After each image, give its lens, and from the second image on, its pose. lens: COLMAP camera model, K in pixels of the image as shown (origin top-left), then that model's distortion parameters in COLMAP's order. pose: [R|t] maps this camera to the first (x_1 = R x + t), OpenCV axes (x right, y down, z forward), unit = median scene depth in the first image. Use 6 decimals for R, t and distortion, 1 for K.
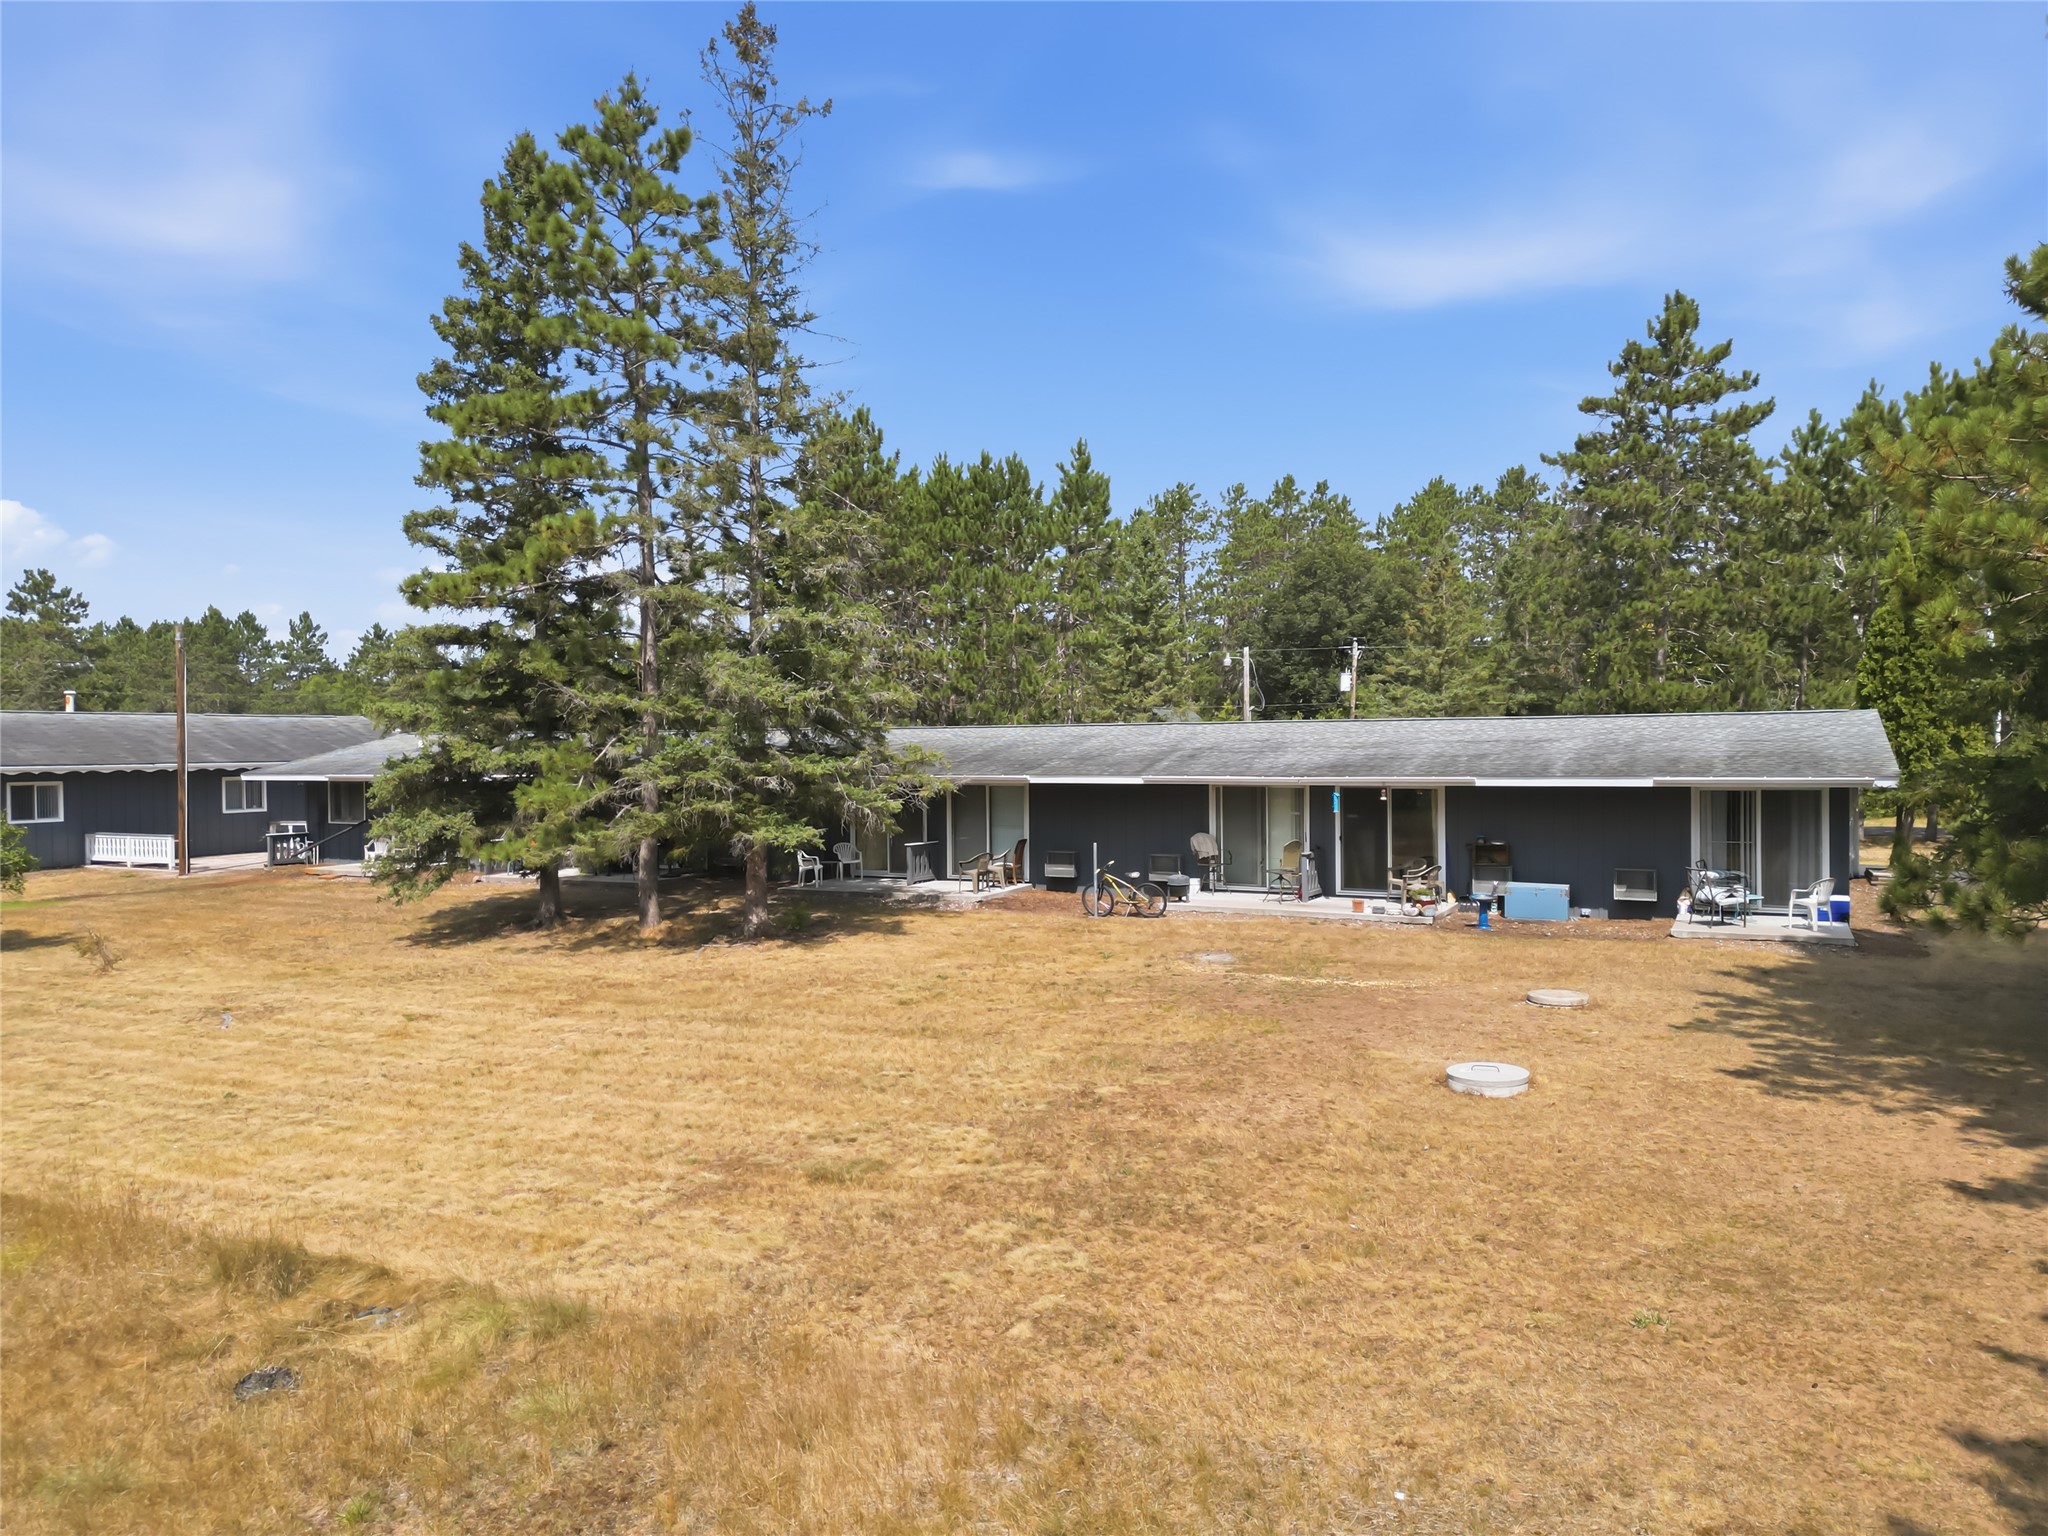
lens RADIAL K [[1447.5, 0, 1026.7], [0, 1447.5, 754.9], [0, 0, 1]] dist [0.042980, -0.029000]
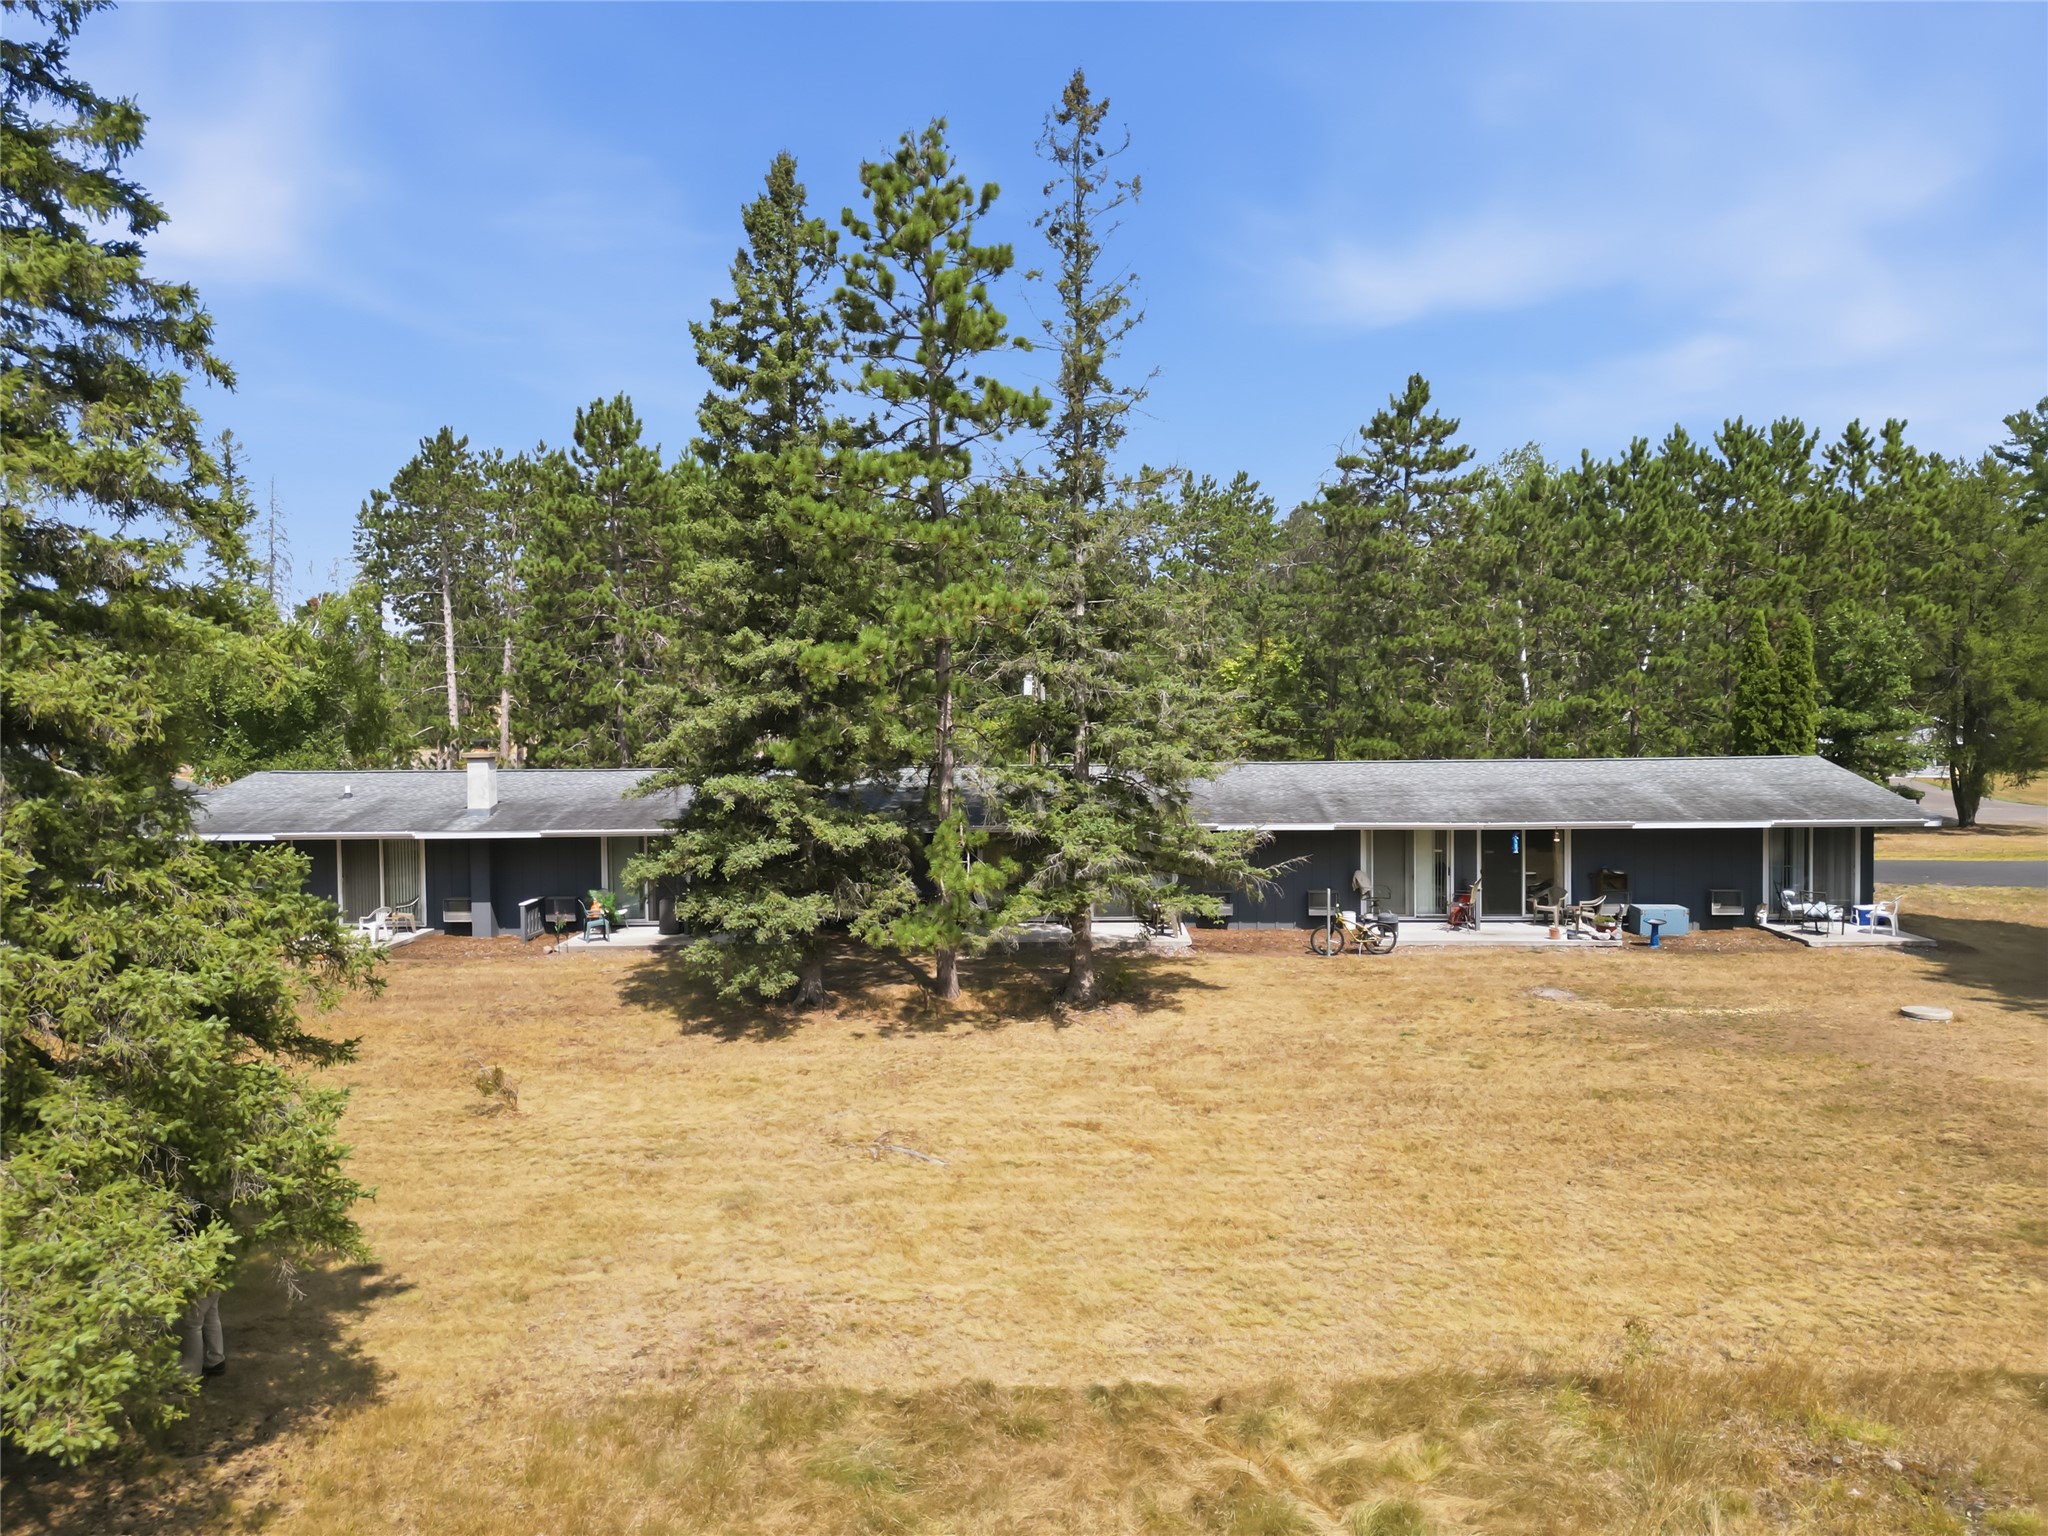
lens RADIAL K [[1447.5, 0, 1026.5], [0, 1447.5, 779.7], [0, 0, 1]] dist [0.042980, -0.029000]
pose [[0.906763, -0.028448, 0.420681, -0.602367], [0.012962, 0.999131, 0.039625, -0.068558], [-0.421442, -0.030477, 0.906343, 0.100445]]
